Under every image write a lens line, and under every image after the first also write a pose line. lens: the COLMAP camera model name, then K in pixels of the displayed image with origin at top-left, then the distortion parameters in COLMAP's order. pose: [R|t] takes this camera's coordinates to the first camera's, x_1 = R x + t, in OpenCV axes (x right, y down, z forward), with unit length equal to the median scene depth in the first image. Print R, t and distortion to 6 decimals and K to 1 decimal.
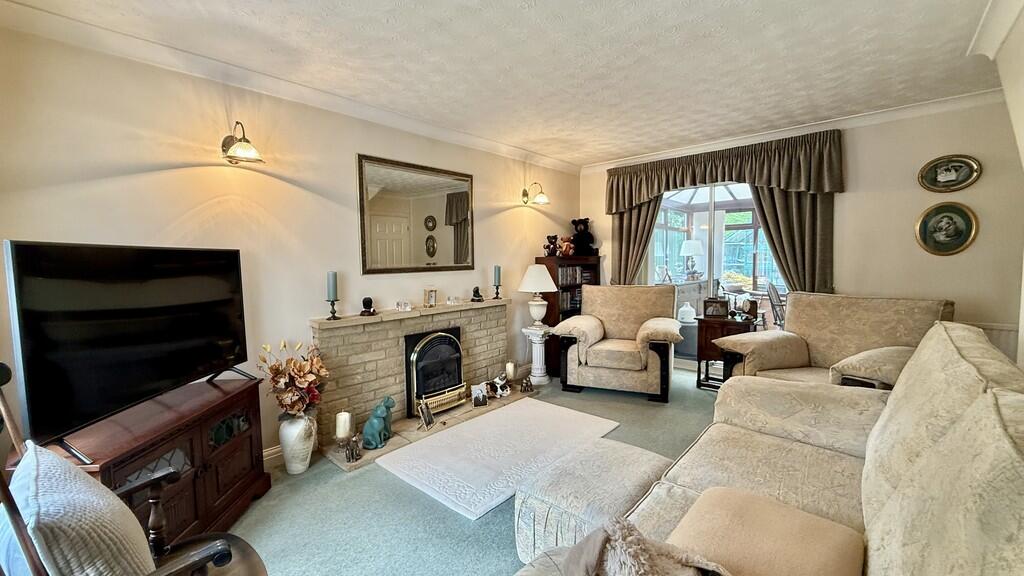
lens RADIAL K [[419.1, 0, 512.0], [0, 419.1, 288.0], [0, 0, 1]] dist [0.075743, 0.000026]
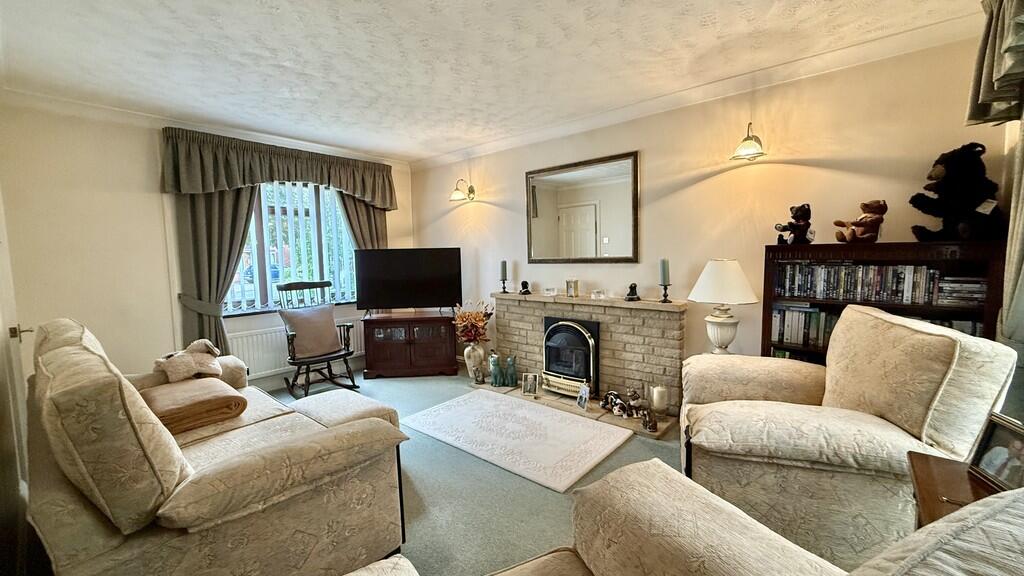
lens RADIAL K [[400.1, 0, 512.0], [0, 400.1, 288.0], [0, 0, 1]] dist [-0.000305, -0.000033]
pose [[0.031357, 0.093801, -0.995097, 0.832661], [-0.058785, 0.994036, 0.091849, -0.062161], [0.997778, 0.055617, 0.036684, 0.848271]]
